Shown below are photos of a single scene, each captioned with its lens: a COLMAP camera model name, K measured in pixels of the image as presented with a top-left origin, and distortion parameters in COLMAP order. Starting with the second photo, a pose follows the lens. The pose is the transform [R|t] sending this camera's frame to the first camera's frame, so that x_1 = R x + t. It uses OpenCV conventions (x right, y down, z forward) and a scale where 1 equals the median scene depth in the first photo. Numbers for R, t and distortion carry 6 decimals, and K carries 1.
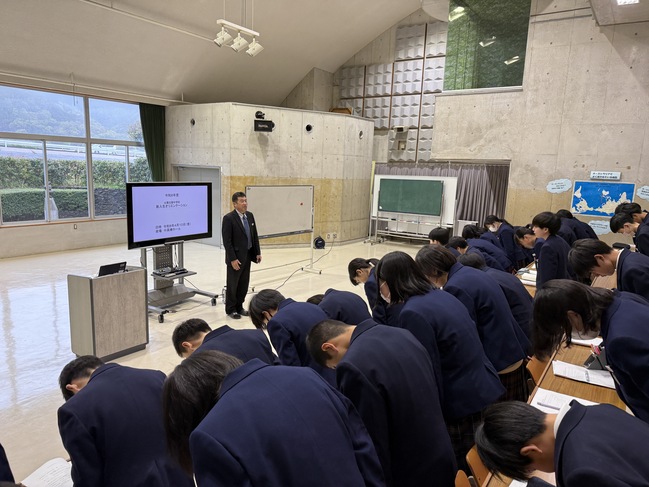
lens RADIAL K [[464.1, 0, 319.7], [0, 464.1, 249.5], [0, 0, 1]] dist [0.058248, -0.070233]
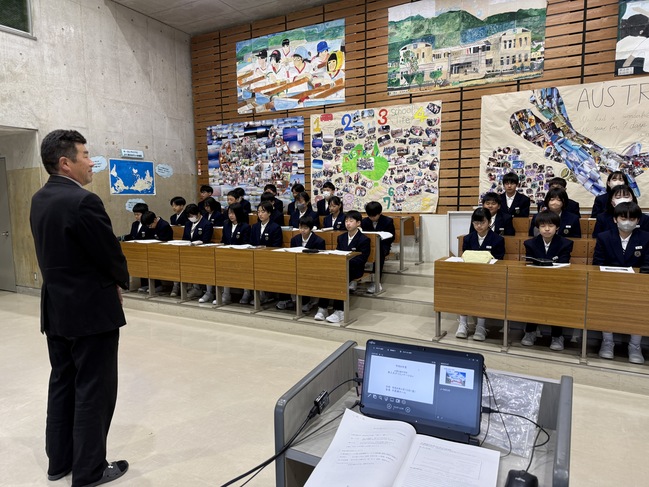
lens RADIAL K [[464.1, 0, 326.1], [0, 464.1, 258.2], [0, 0, 1]] dist [0.058248, -0.070233]
pose [[-0.085887, -0.154400, 0.984268, -0.297297], [0.178118, 0.969623, 0.167645, -0.021698], [-0.980254, 0.189715, -0.055777, 0.439088]]
